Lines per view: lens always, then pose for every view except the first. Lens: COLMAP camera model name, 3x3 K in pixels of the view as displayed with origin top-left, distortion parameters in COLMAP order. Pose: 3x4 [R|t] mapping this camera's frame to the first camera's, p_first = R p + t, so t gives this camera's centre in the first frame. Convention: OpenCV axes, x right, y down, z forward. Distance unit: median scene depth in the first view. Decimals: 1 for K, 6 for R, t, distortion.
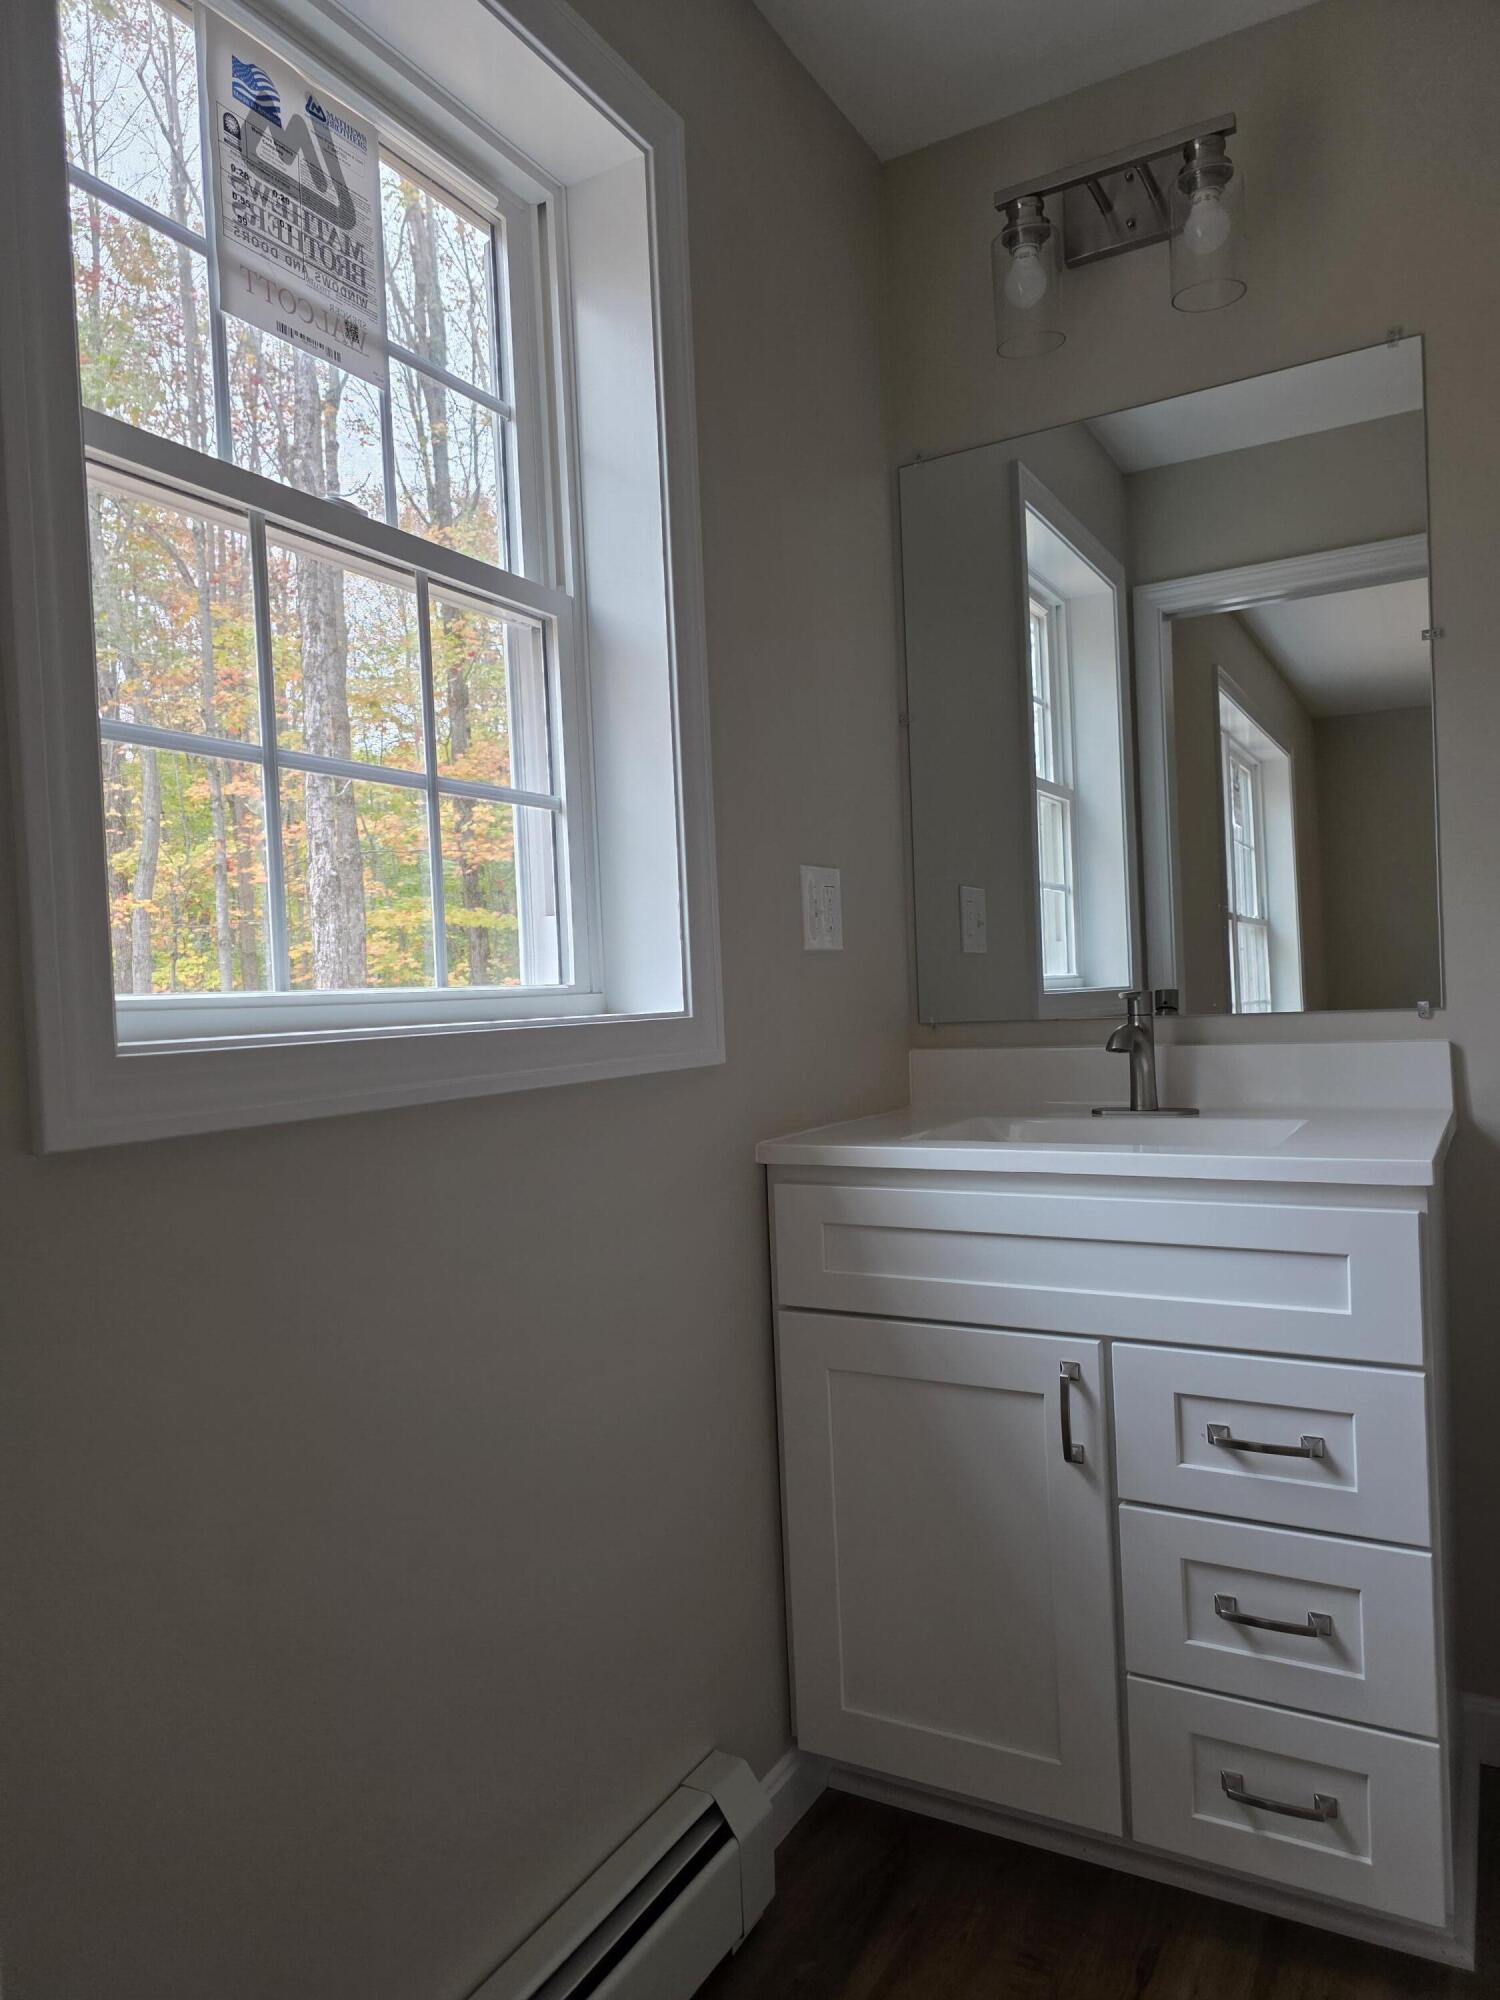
lens RADIAL K [[1359.3, 0, 743.7], [0, 1359.3, 1009.9], [0, 0, 1]] dist [0.058131, -0.040273]
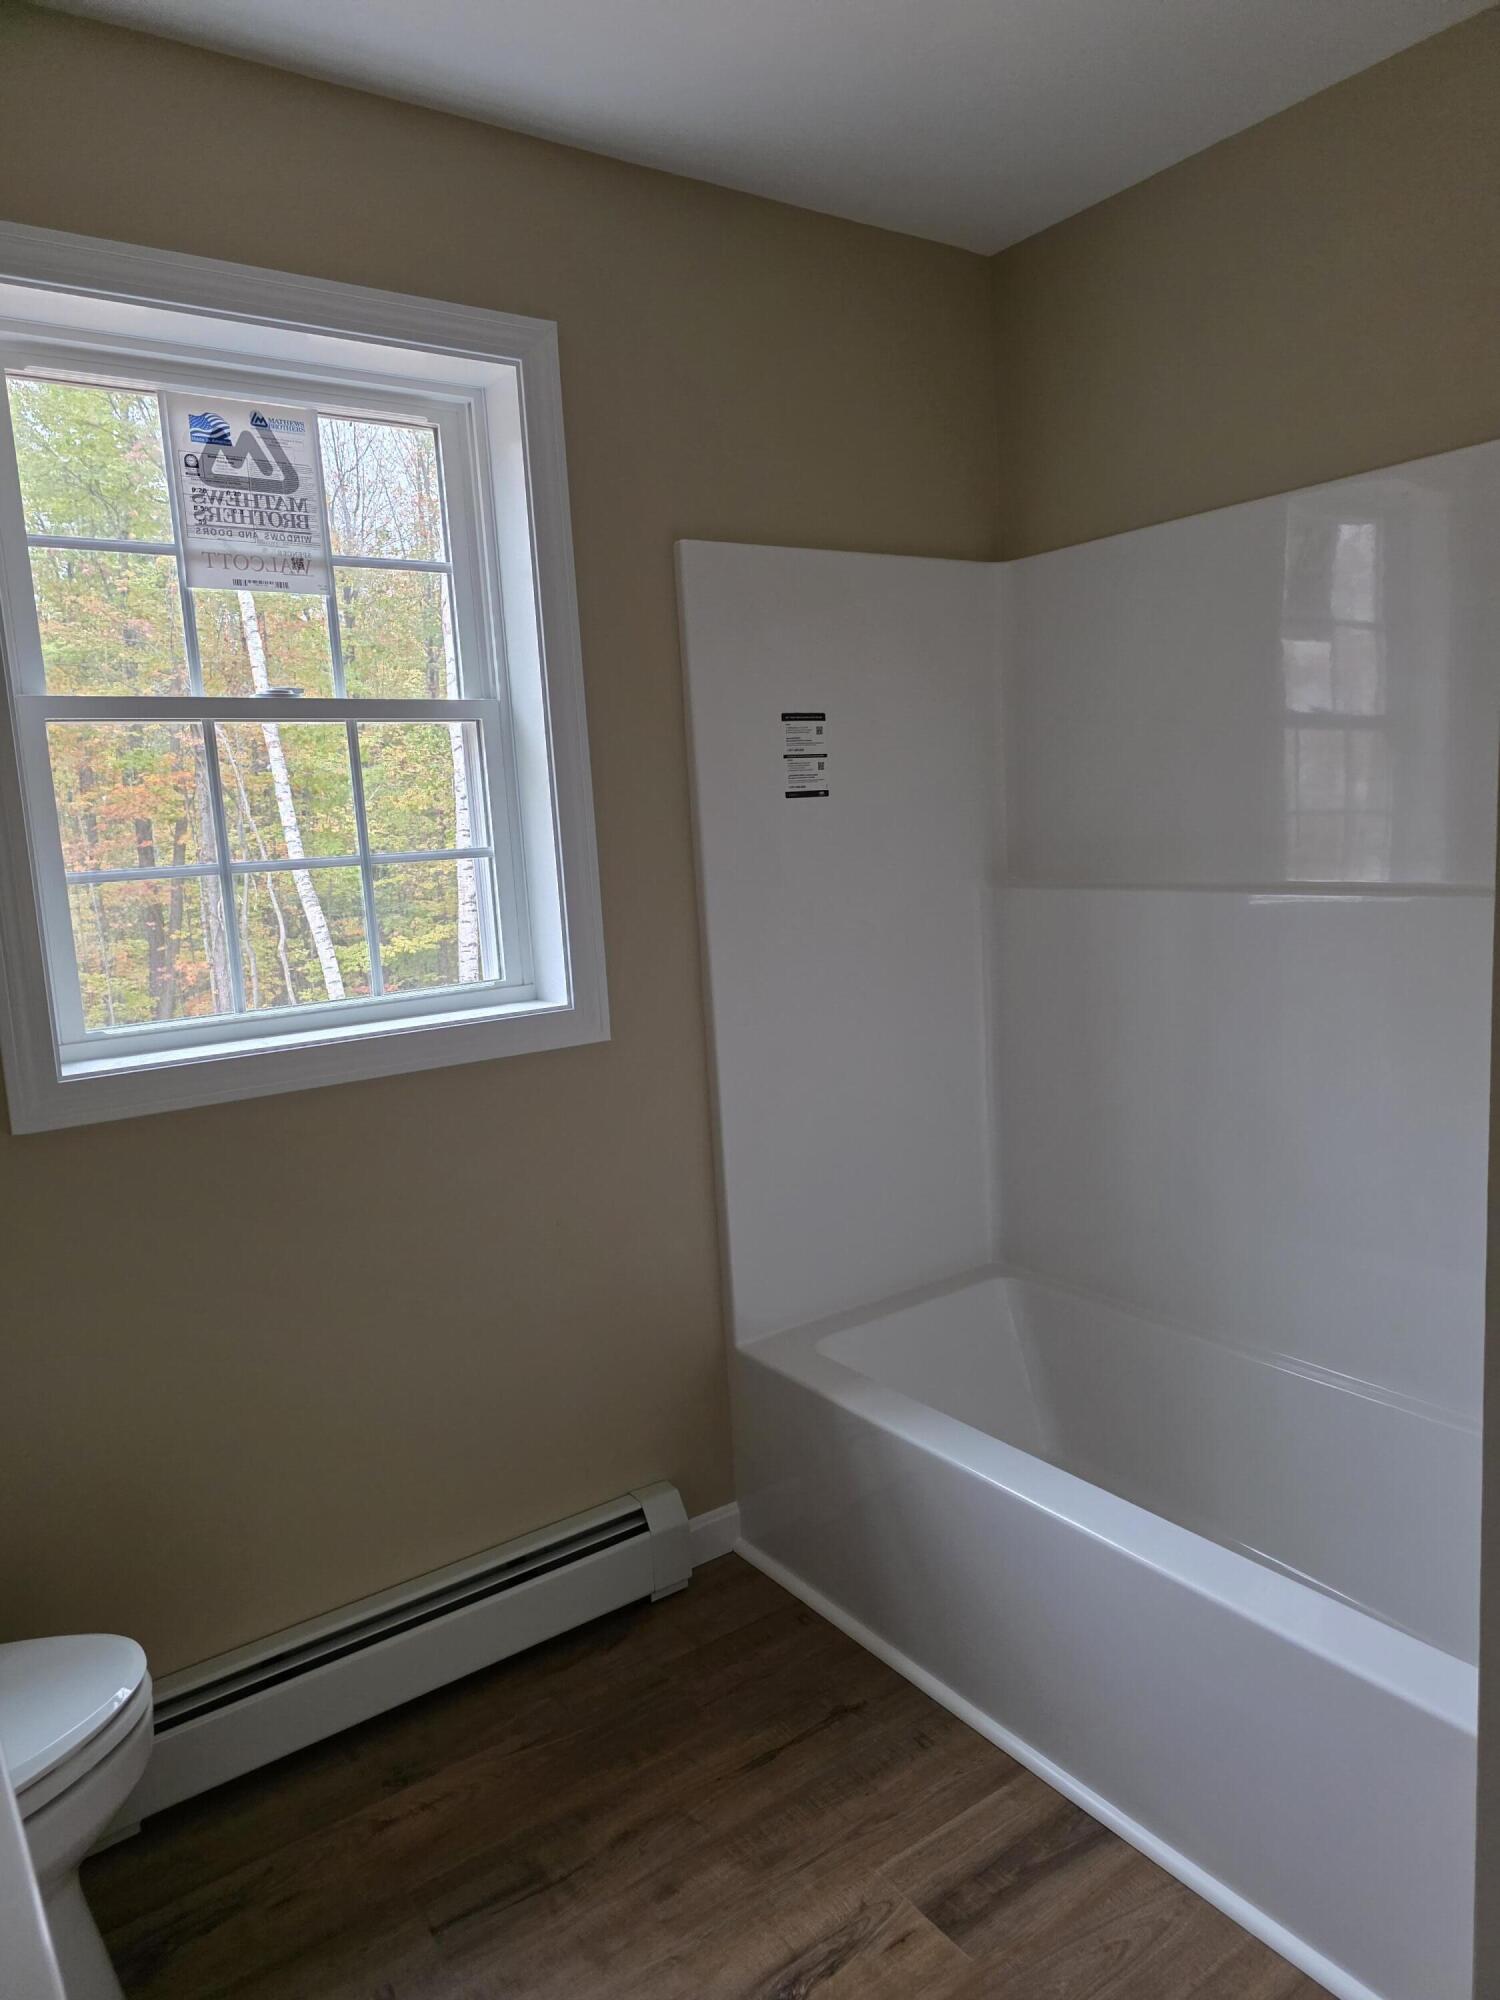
lens RADIAL K [[1359.3, 0, 773.3], [0, 1359.3, 987.8], [0, 0, 1]] dist [0.058131, -0.040273]
pose [[0.908476, 0.038643, -0.416147, 0.860506], [0.014793, 0.992119, 0.124420, -0.221307], [0.417676, -0.119188, 0.900745, -0.192099]]
